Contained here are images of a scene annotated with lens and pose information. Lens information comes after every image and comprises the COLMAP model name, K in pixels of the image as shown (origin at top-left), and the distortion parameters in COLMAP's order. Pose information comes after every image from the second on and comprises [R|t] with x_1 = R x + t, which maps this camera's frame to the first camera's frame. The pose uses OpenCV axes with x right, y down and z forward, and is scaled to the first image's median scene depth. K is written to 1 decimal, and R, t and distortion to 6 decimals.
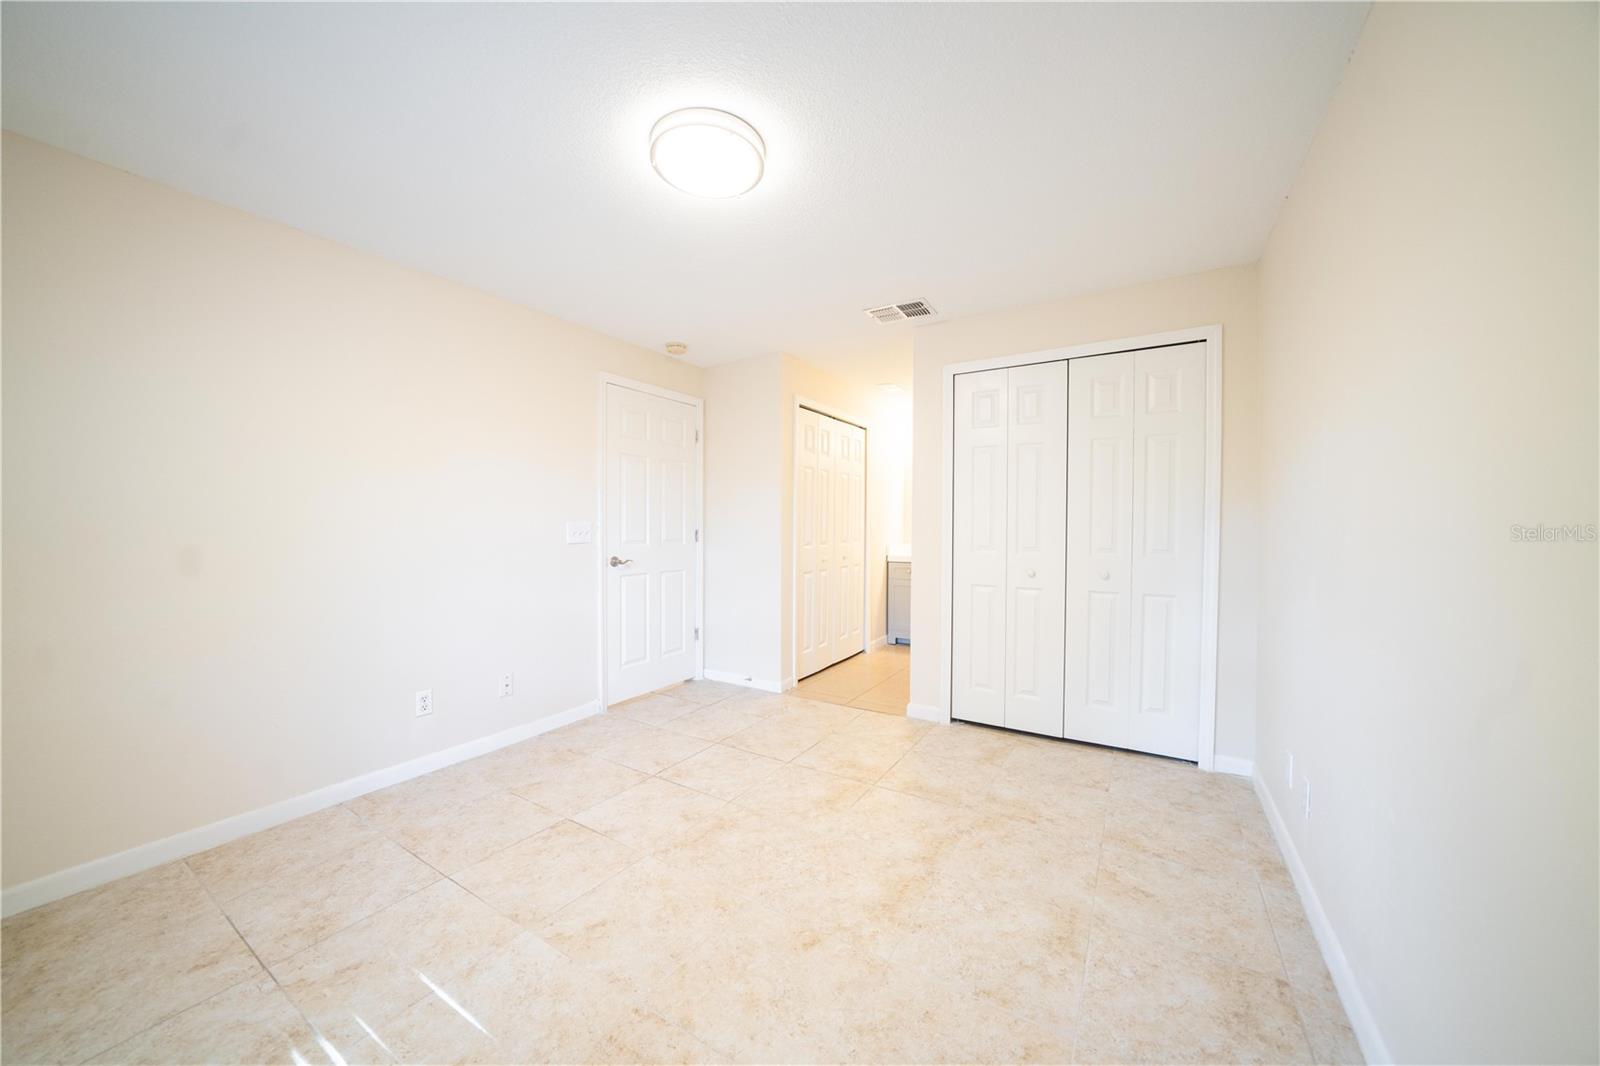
lens RADIAL K [[555.2, 0, 800.0], [0, 555.2, 533.0], [0, 0, 1]] dist [-0.020580, 0.000512]
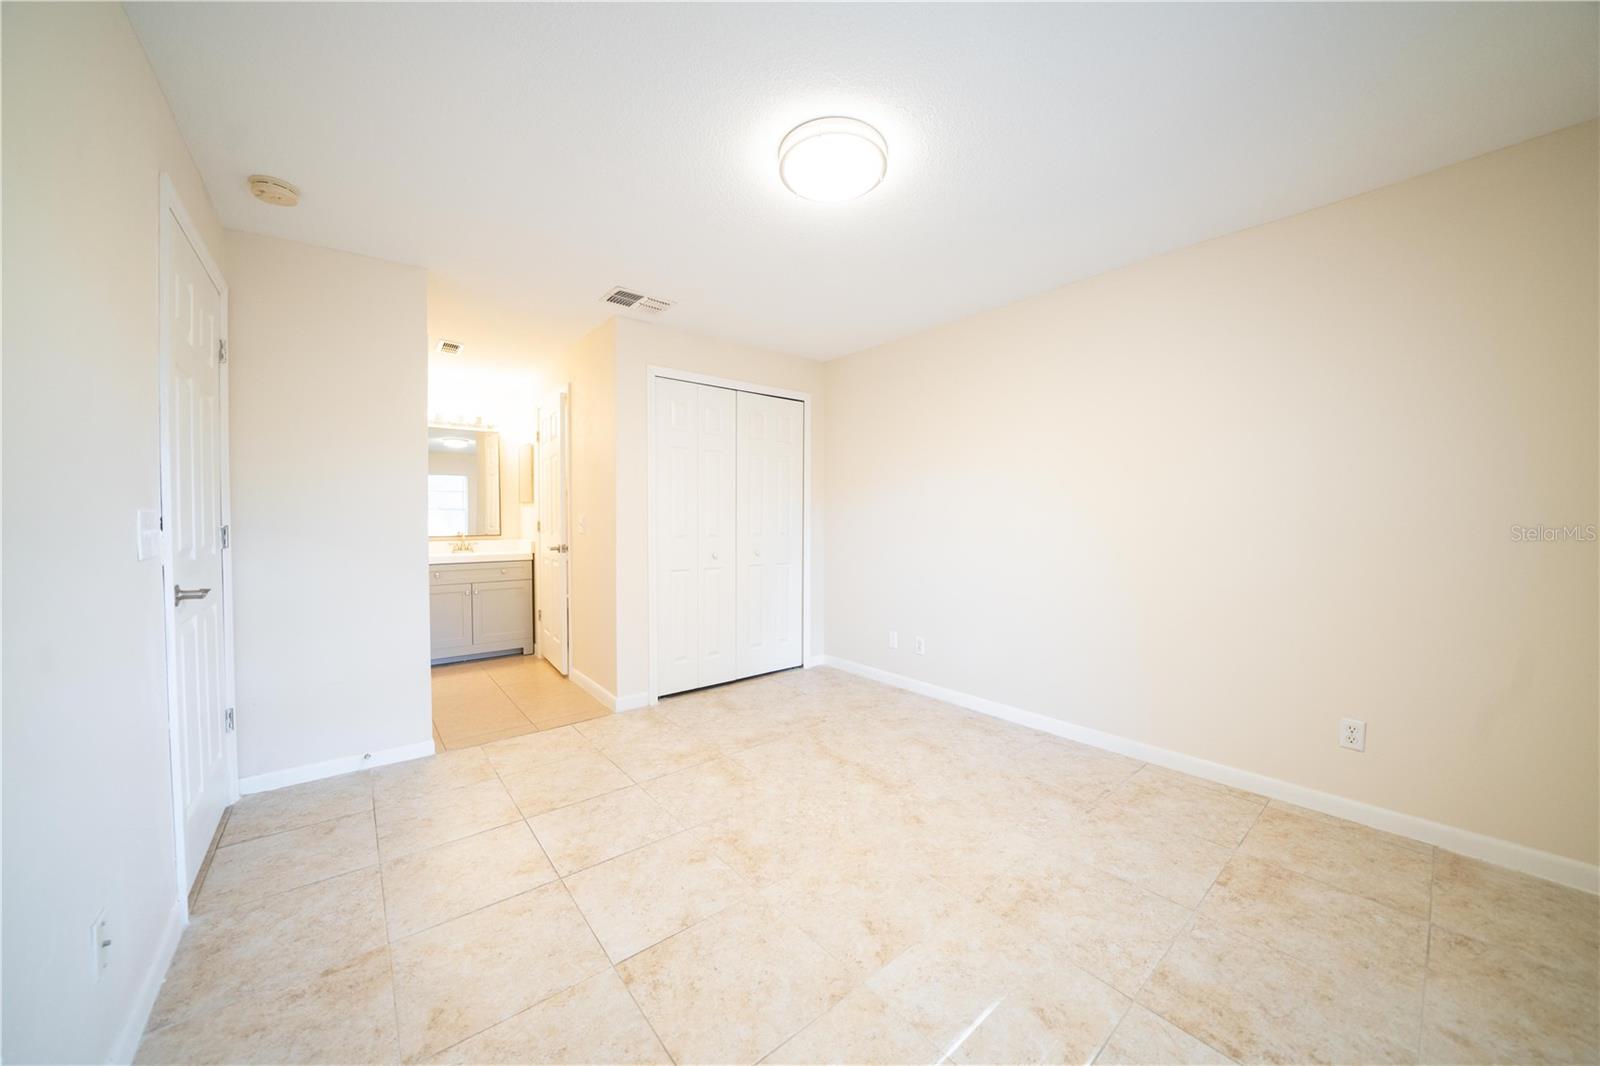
lens RADIAL K [[555.2, 0, 800.0], [0, 555.2, 533.0], [0, 0, 1]] dist [-0.020580, 0.000512]
pose [[0.319358, -0.024792, 0.947310, -0.793137], [0.015671, 0.999659, 0.020879, -0.000918], [-0.947505, 0.008177, 0.319638, 0.484614]]
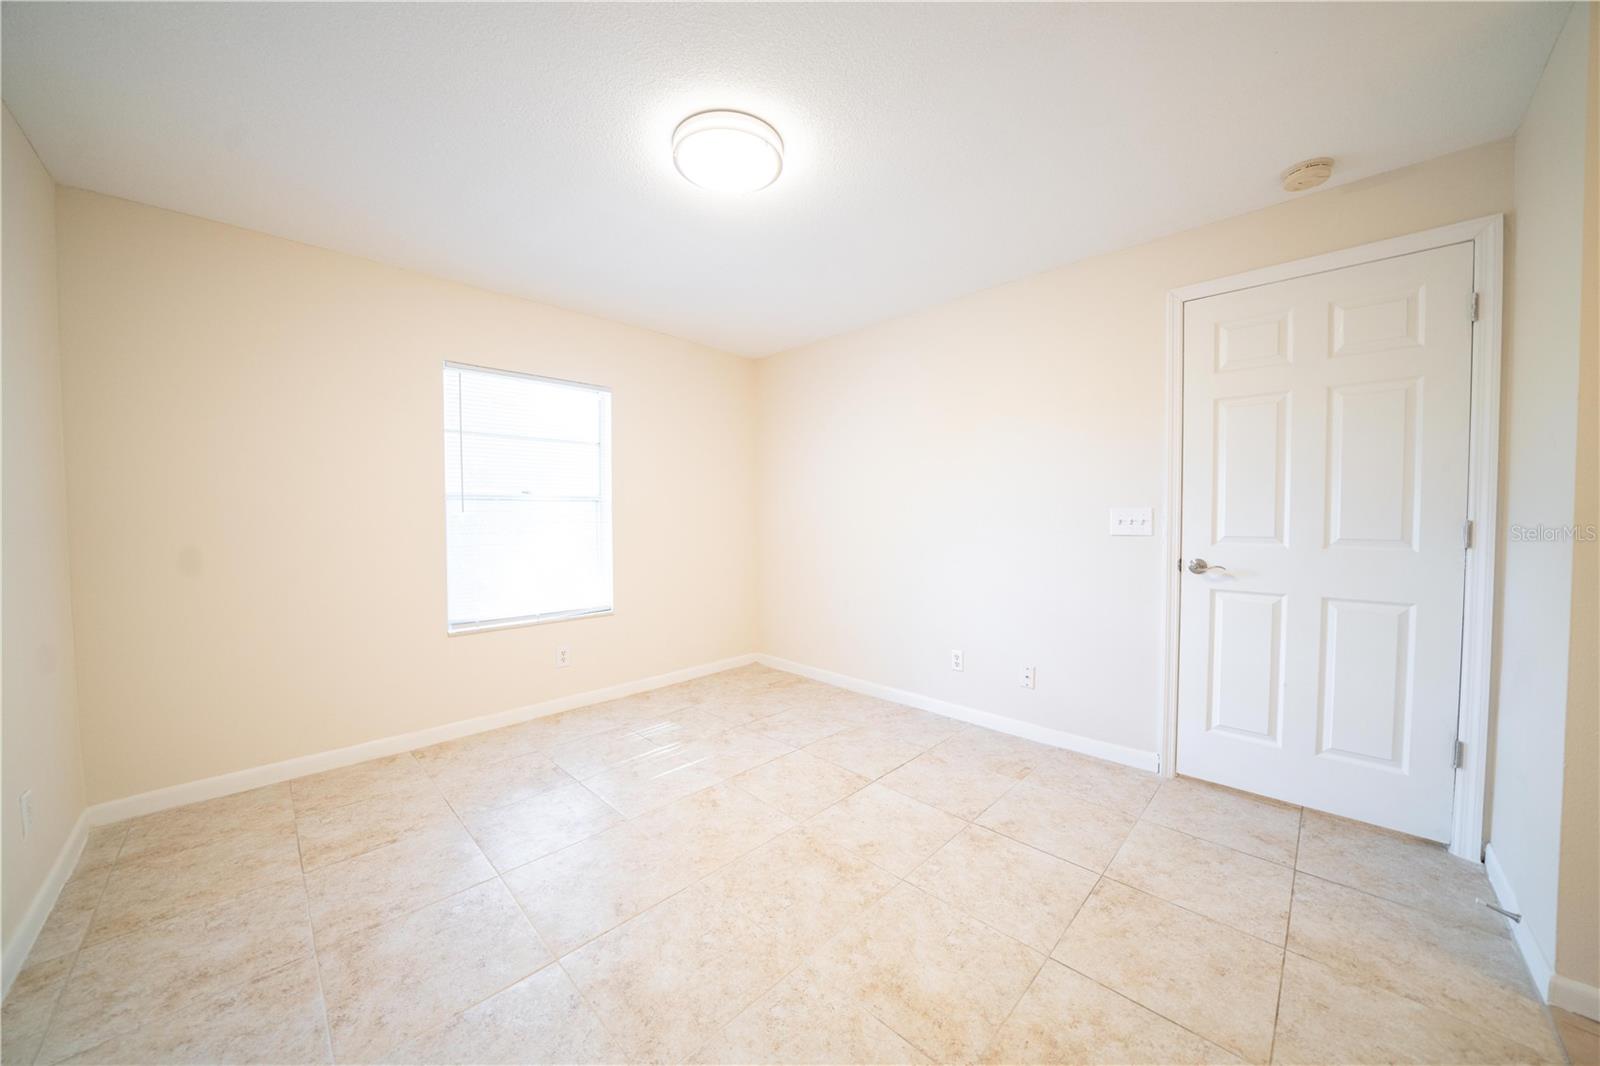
lens RADIAL K [[555.9, 0, 798.2], [0, 555.9, 530.2], [0, 0, 1]] dist [-0.020083, -0.000020]
pose [[-0.222126, 0.031107, -0.974522, 0.554098], [-0.010825, 0.999351, 0.034367, -0.012141], [0.974958, 0.018183, -0.221645, 0.907266]]
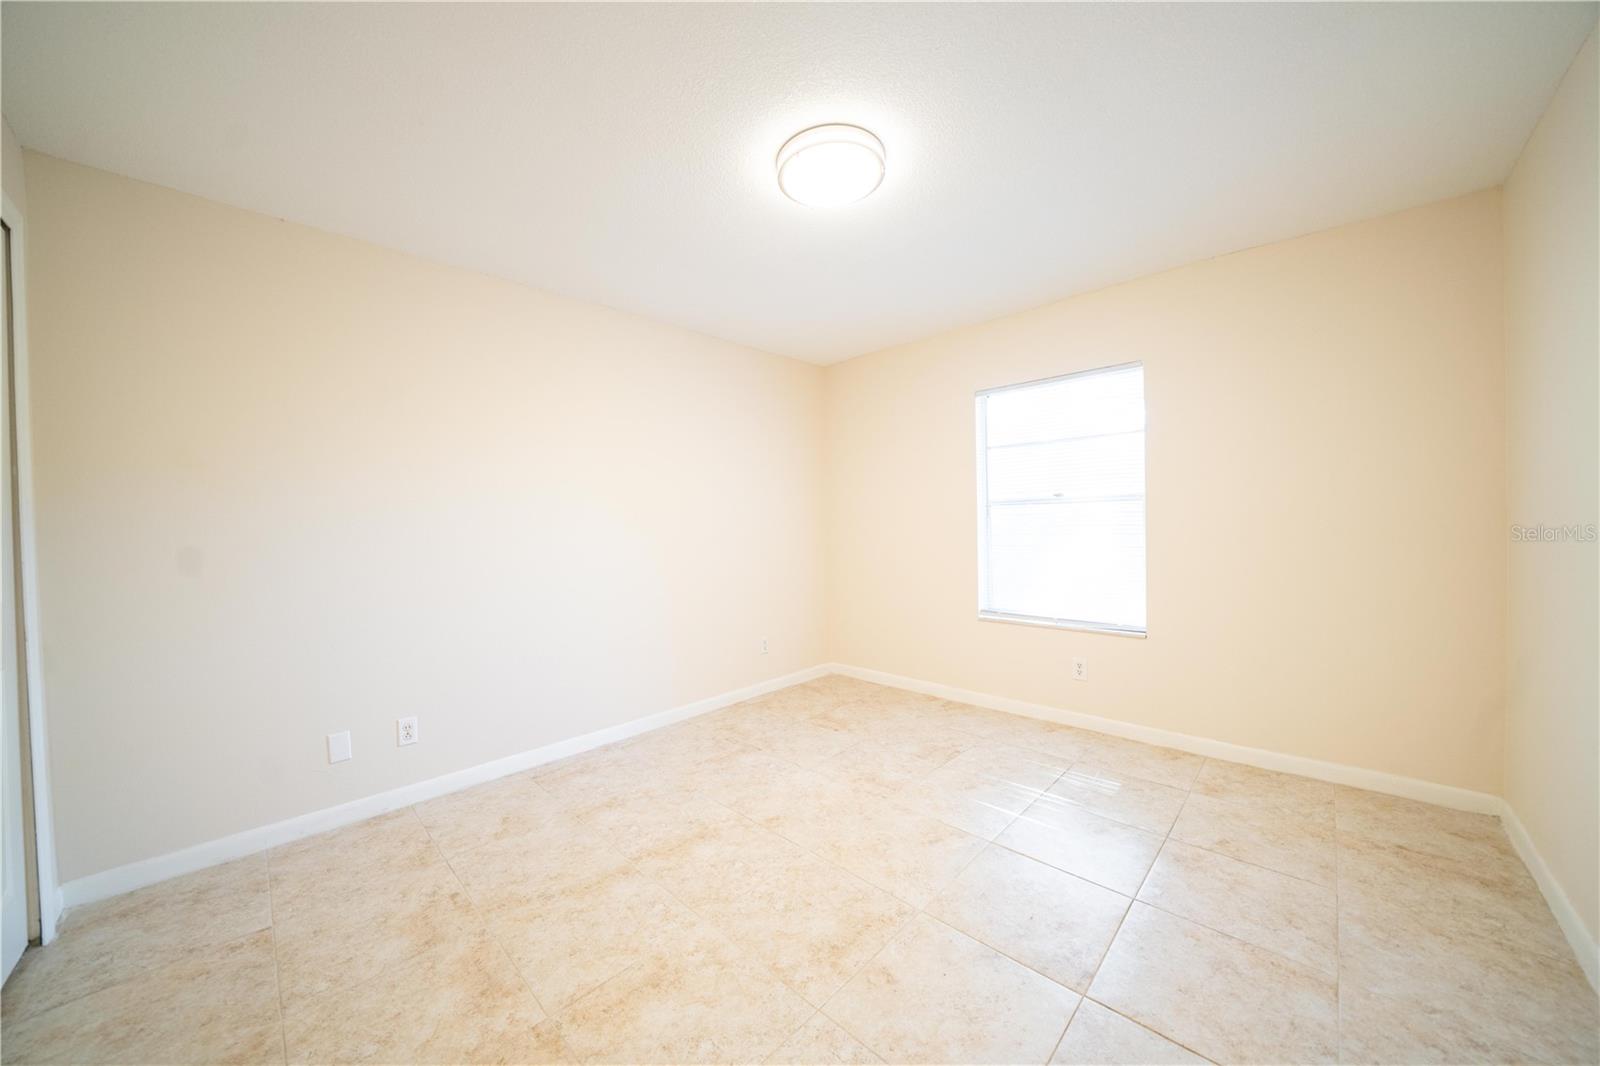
lens RADIAL K [[555.2, 0, 800.0], [0, 555.2, 533.0], [0, 0, 1]] dist [-0.020580, 0.000512]
pose [[-0.977148, 0.020221, 0.211594, -0.211178], [0.027411, 0.999140, 0.031102, -0.017092], [-0.210783, 0.036191, -0.976863, 1.365535]]
